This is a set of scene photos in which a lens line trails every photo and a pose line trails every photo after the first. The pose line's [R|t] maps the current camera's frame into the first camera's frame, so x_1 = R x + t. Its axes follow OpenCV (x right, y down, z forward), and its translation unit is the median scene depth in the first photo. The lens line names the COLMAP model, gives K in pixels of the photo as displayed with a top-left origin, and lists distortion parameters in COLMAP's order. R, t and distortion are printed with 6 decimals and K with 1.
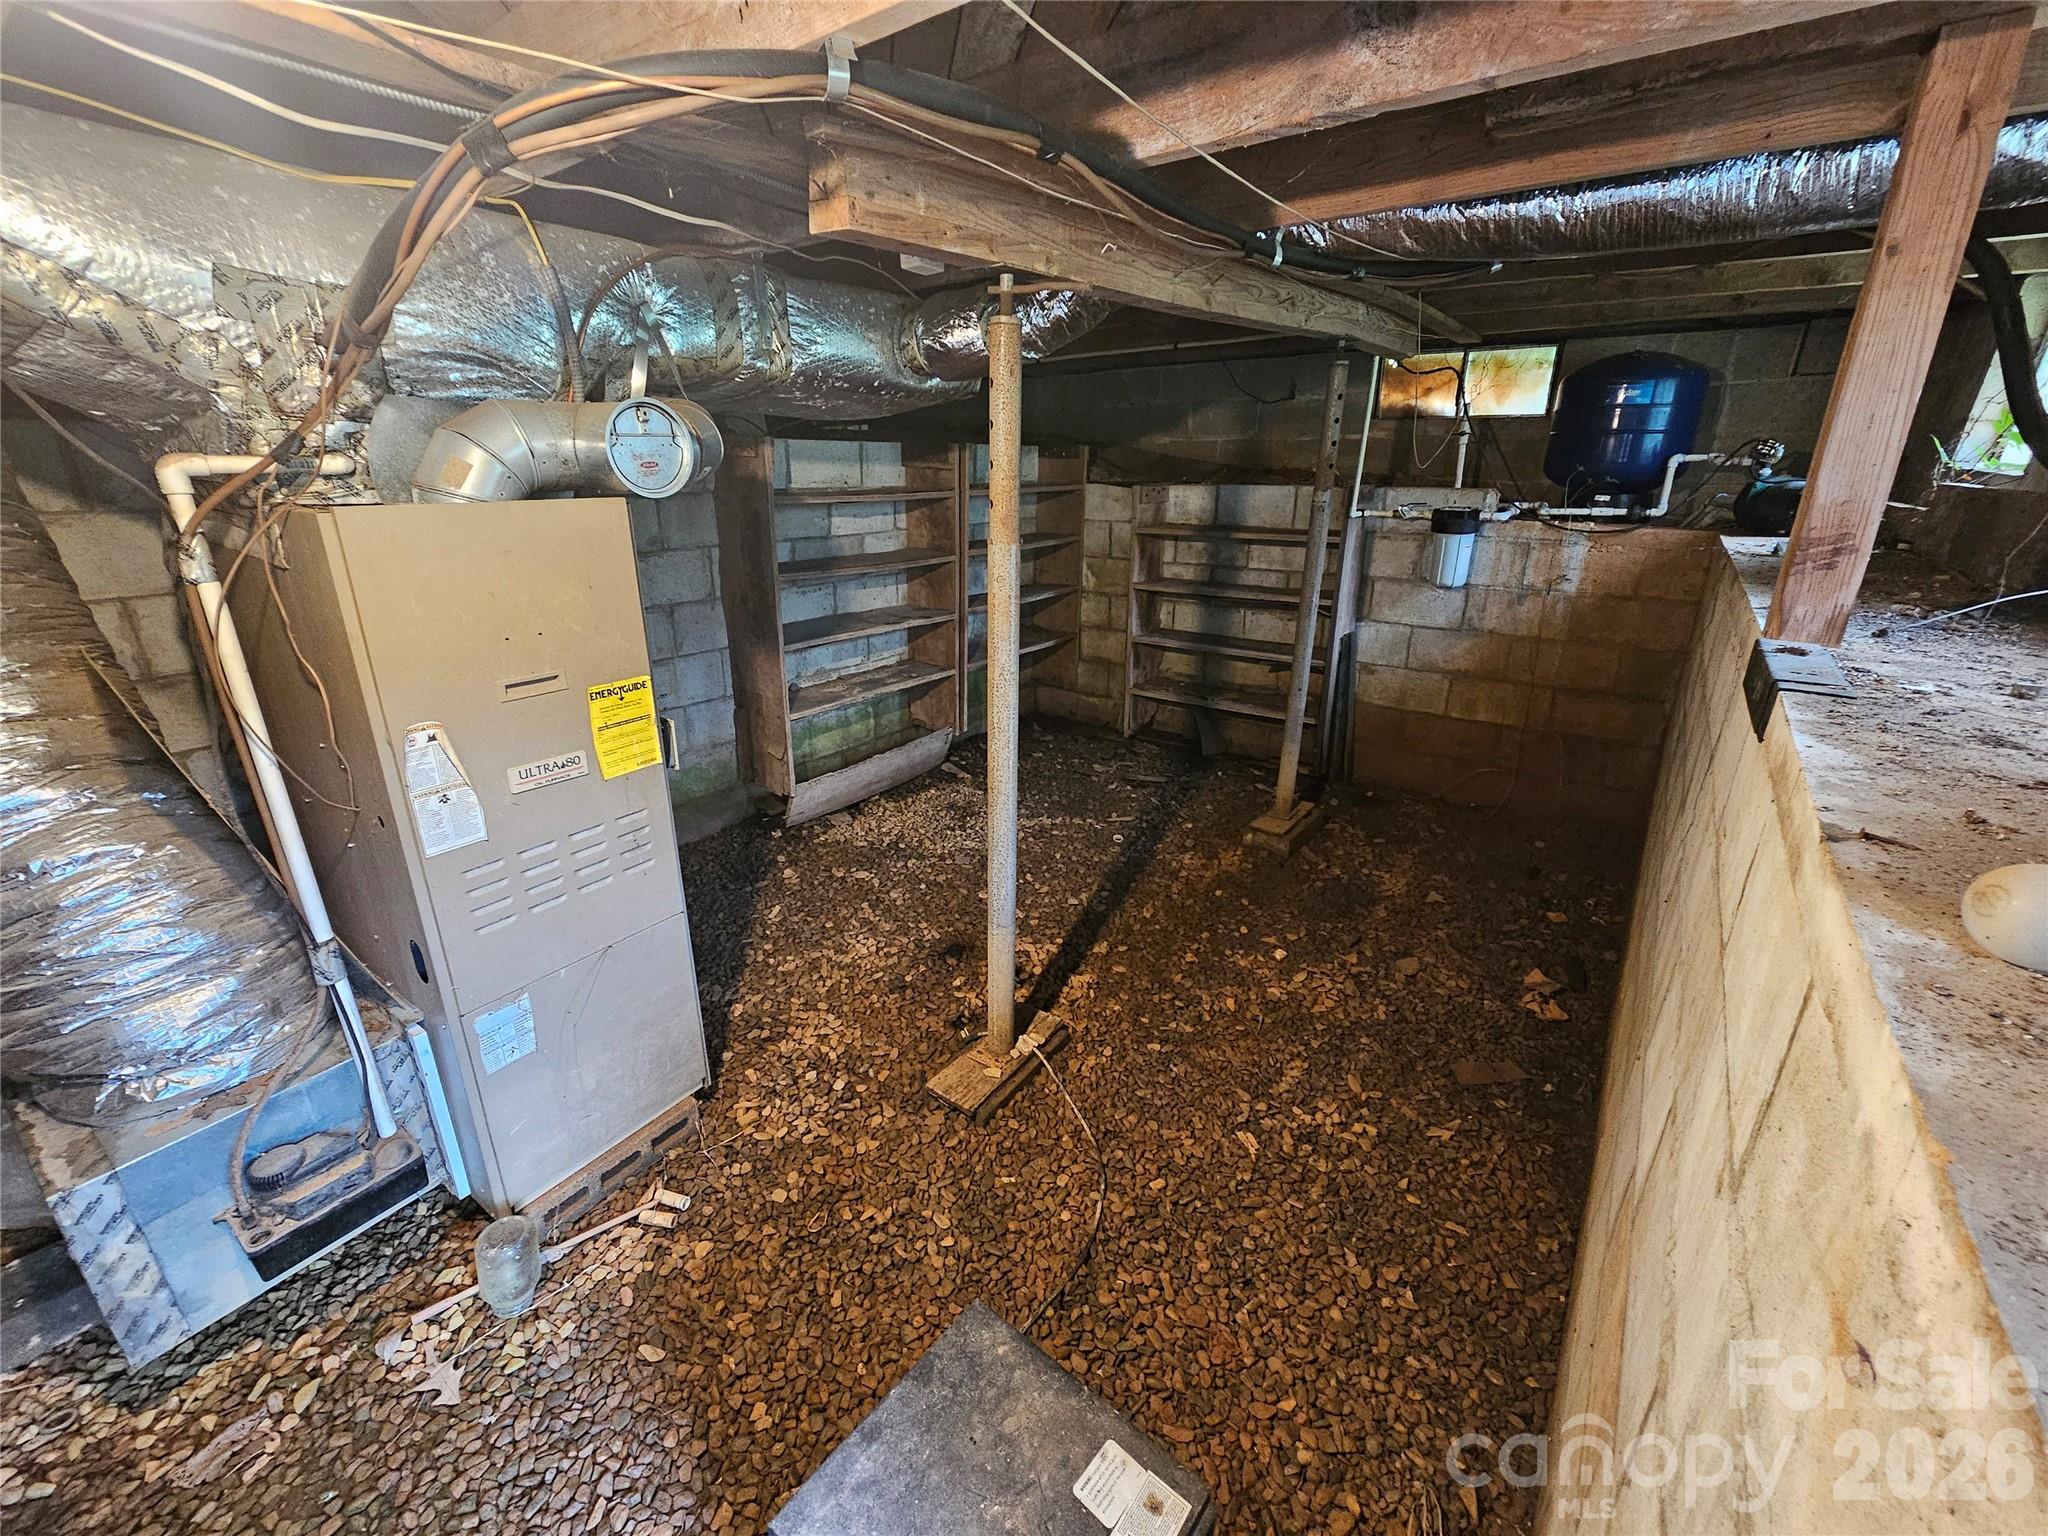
lens RADIAL K [[838.3, 0, 1013.7], [0, 838.3, 761.3], [0, 0, 1]] dist [0.001161, -0.002333]
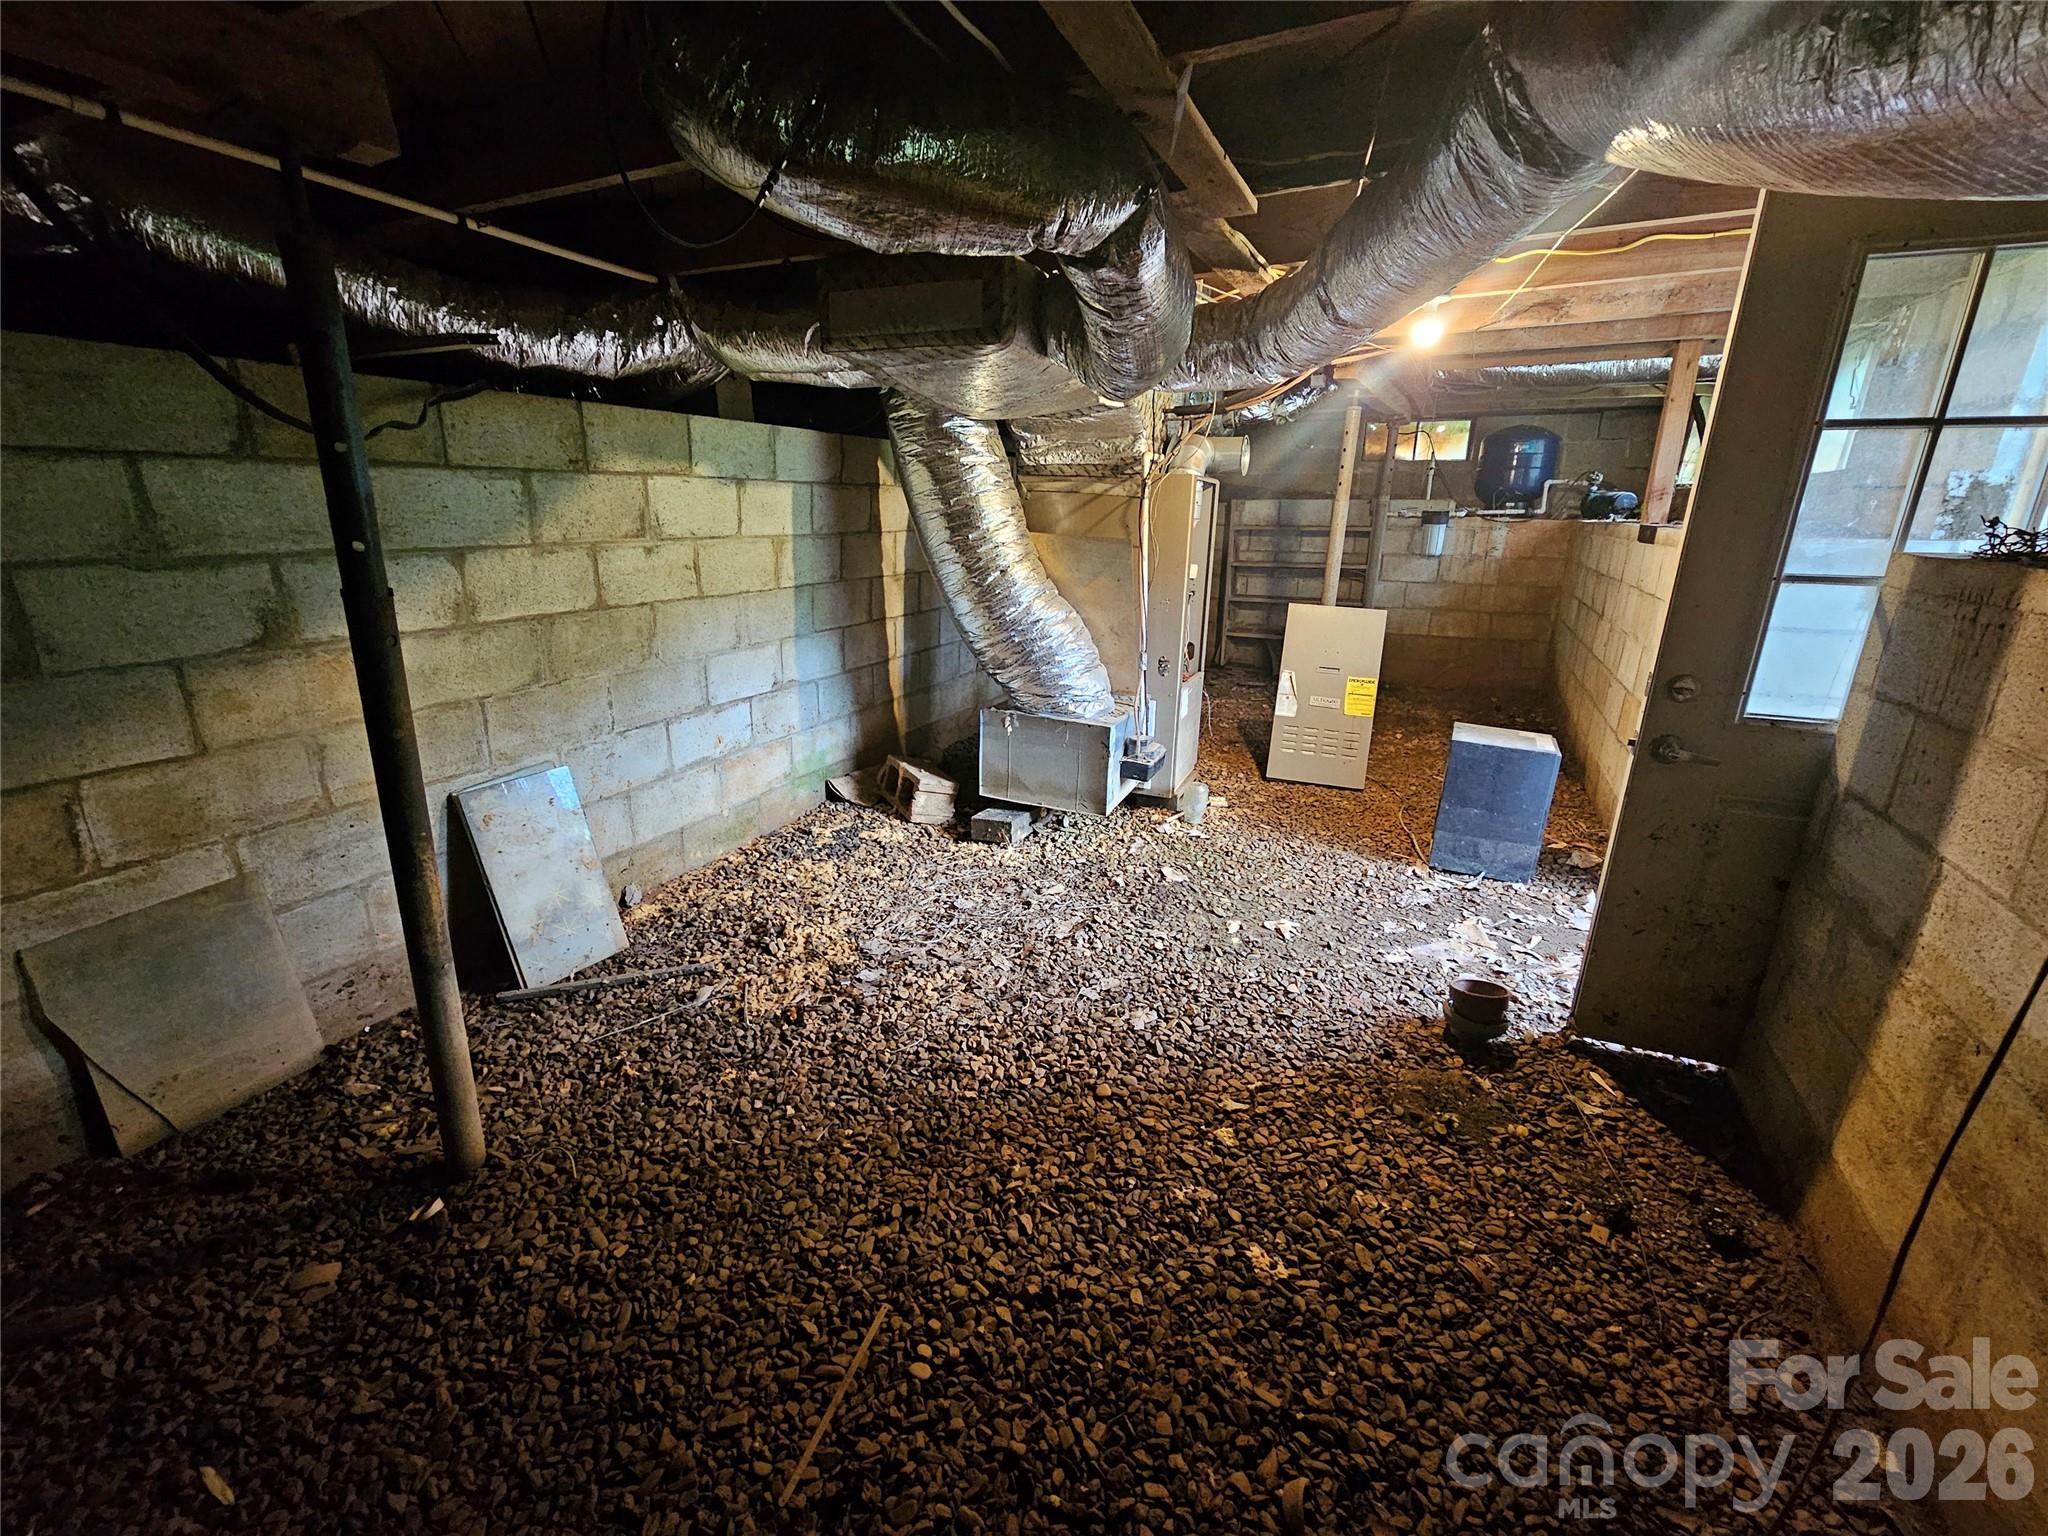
lens RADIAL K [[838.3, 0, 1013.7], [0, 838.3, 761.3], [0, 0, 1]] dist [0.001161, -0.002333]
pose [[0.983982, -0.043169, 0.172964, -0.635579], [0.052554, 0.997363, -0.050051, 0.251220], [-0.170347, 0.058339, 0.983656, -0.514907]]
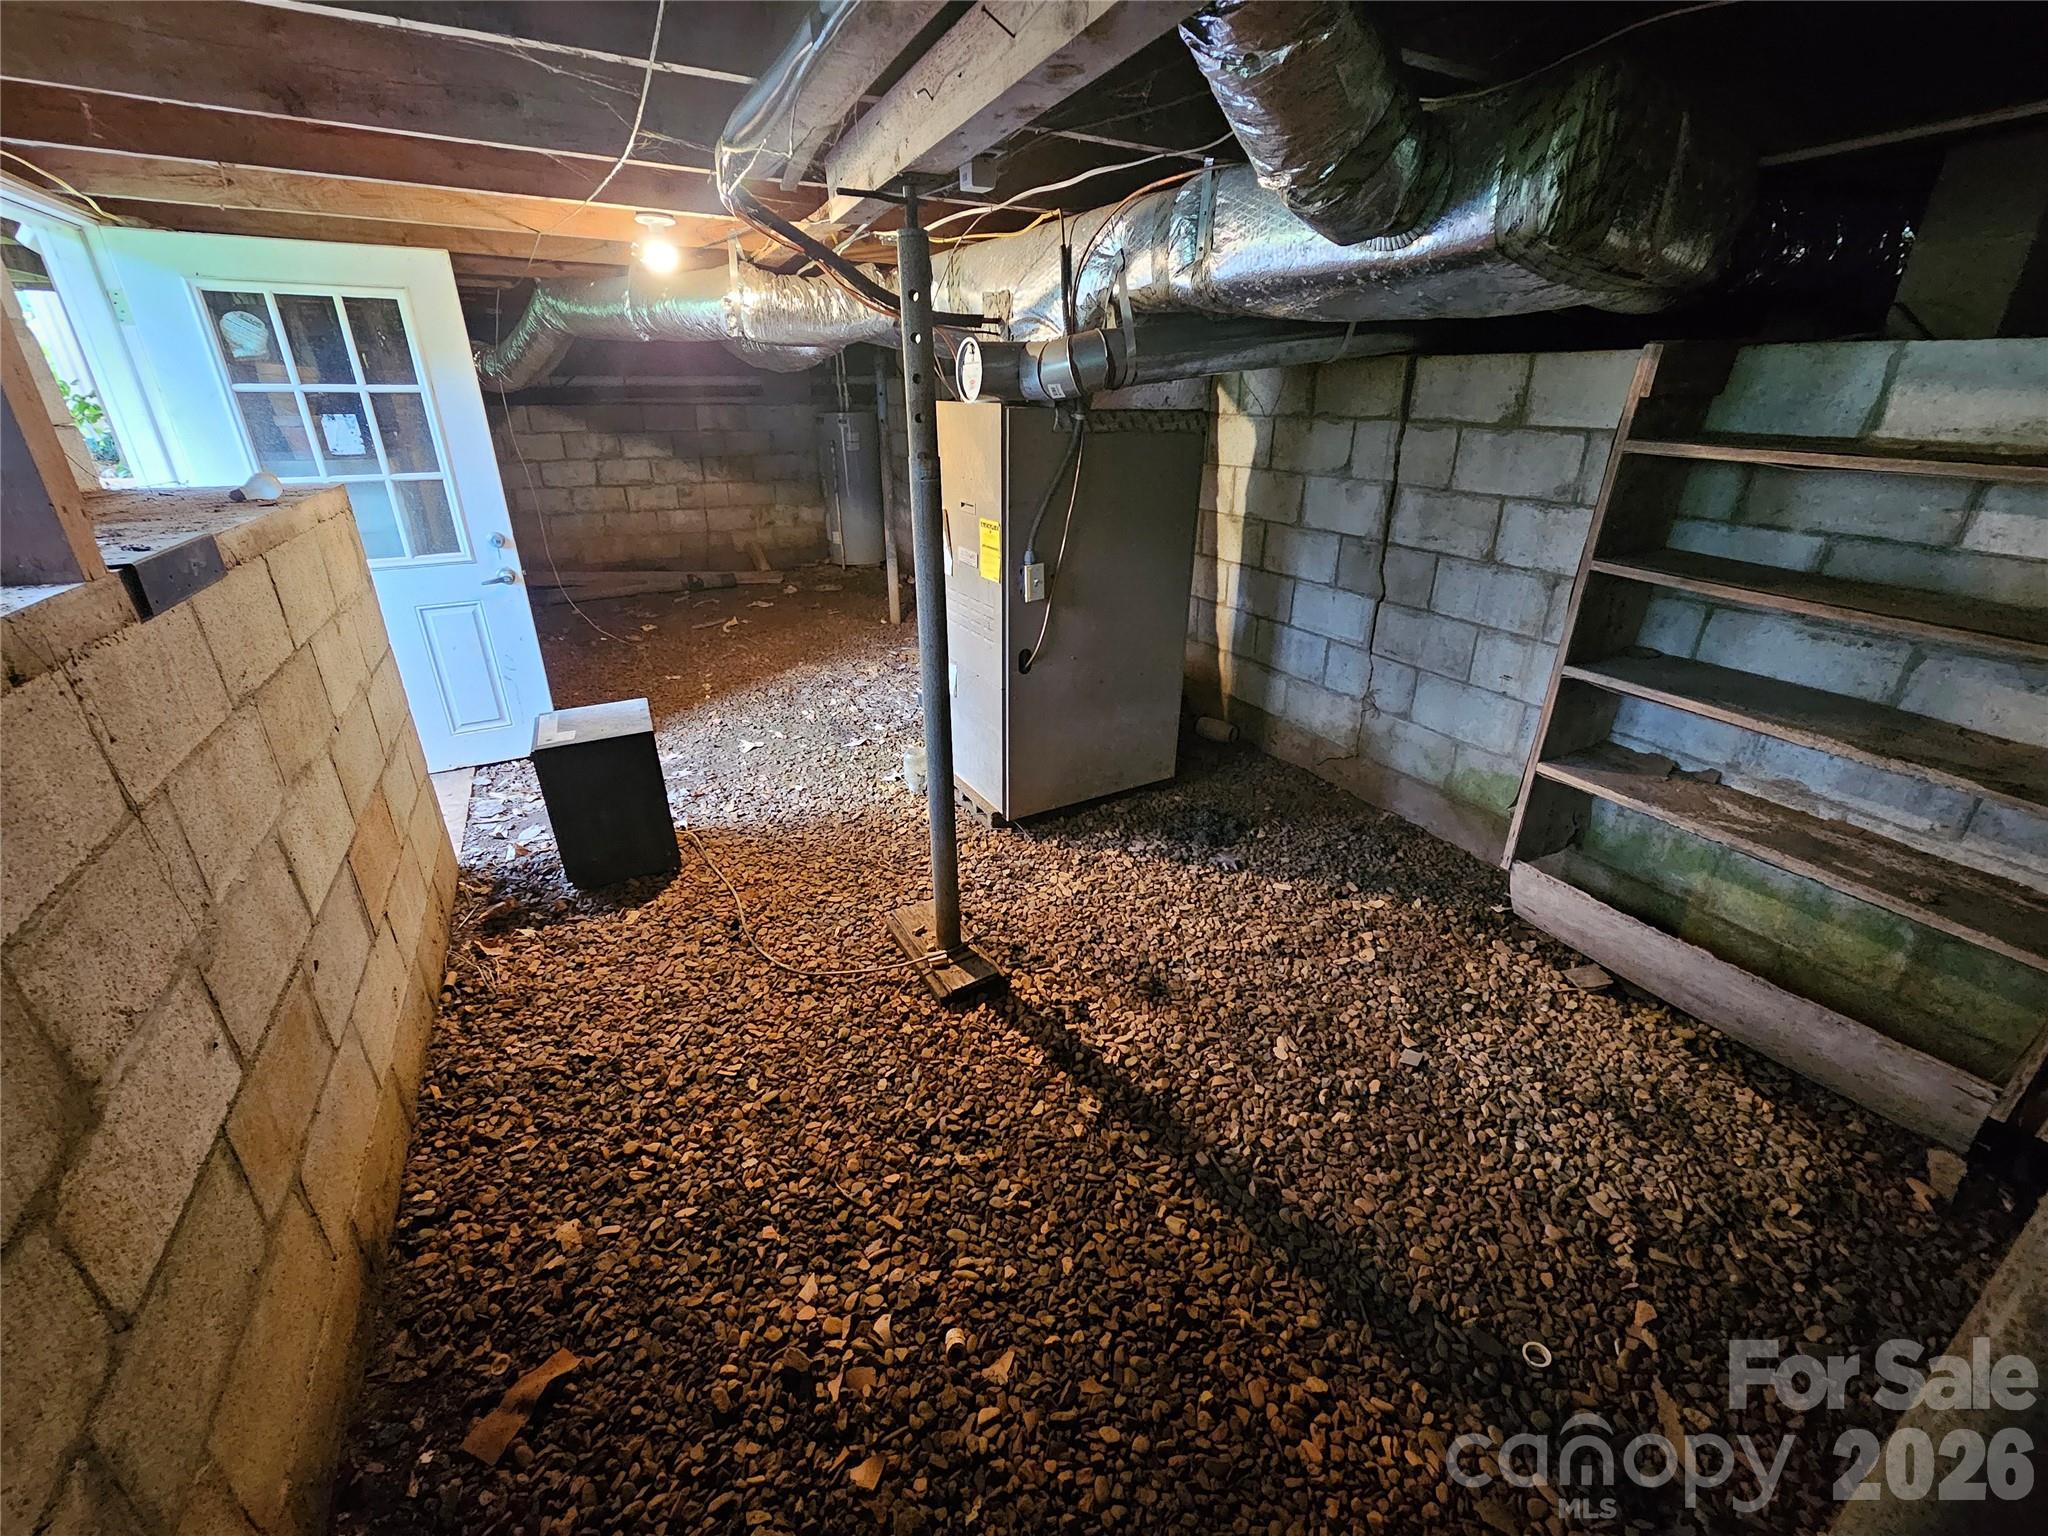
lens RADIAL K [[838.3, 0, 1013.7], [0, 838.3, 761.3], [0, 0, 1]] dist [0.001161, -0.002333]
pose [[-0.454899, 0.351092, -0.818414, 0.455429], [-0.314150, 0.796660, 0.516374, -0.256578], [0.833293, 0.492003, -0.252104, 0.757205]]
